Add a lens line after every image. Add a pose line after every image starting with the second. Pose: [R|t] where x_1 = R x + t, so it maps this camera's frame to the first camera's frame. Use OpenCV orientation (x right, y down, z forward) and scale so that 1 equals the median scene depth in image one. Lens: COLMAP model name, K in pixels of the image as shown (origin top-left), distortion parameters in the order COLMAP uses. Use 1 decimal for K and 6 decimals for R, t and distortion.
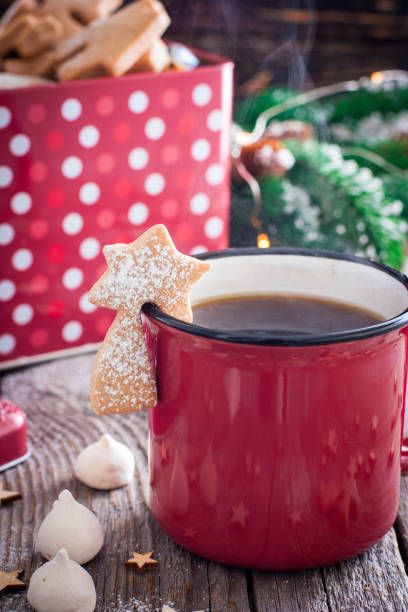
lens RADIAL K [[1633.9, 0, 204.0], [0, 1633.9, 306.0], [0, 0, 1]] dist [0.009487, -0.560814]
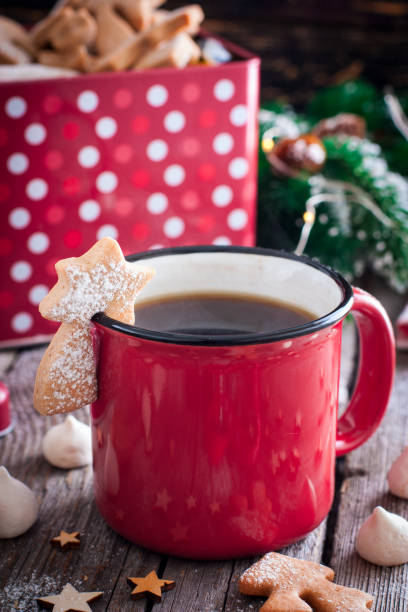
lens RADIAL K [[1633.9, 0, 204.0], [0, 1633.9, 306.0], [0, 0, 1]] dist [0.009487, -0.560814]
pose [[0.983935, 0.054849, -0.169890, 0.195921], [-0.051076, 0.998343, 0.026504, -0.023925], [0.171063, -0.017401, 0.985106, -0.018014]]
